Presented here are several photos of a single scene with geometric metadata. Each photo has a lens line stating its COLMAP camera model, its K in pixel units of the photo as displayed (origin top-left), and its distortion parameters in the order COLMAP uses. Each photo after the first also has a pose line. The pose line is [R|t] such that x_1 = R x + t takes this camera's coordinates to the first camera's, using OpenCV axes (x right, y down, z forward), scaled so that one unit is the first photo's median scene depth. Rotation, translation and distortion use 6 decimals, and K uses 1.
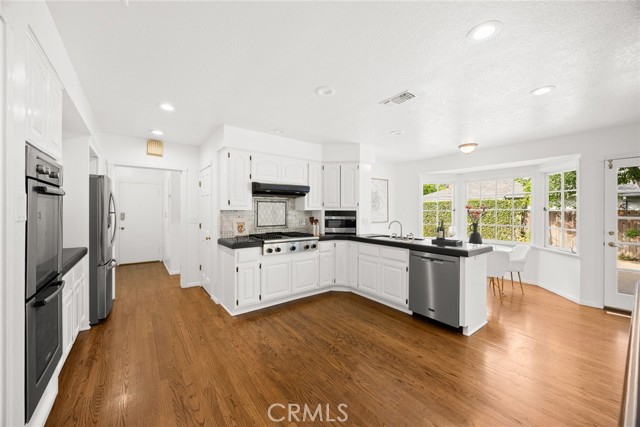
lens RADIAL K [[246.3, 0, 322.4], [0, 246.3, 208.2], [0, 0, 1]] dist [-0.001369, -0.000113]
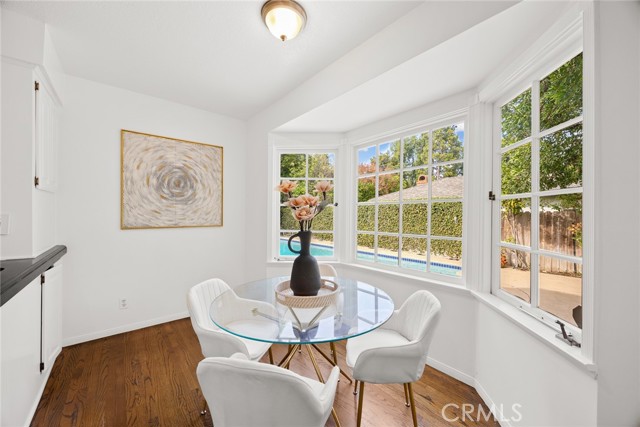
lens RADIAL K [[244.6, 0, 324.6], [0, 244.6, 212.5], [0, 0, 1]] dist [-0.001331, -0.000204]
pose [[0.998732, 0.007233, 0.049826, 0.645434], [-0.007292, 0.999973, 0.001004, 0.033517], [-0.049818, -0.001366, 0.998757, 0.650500]]
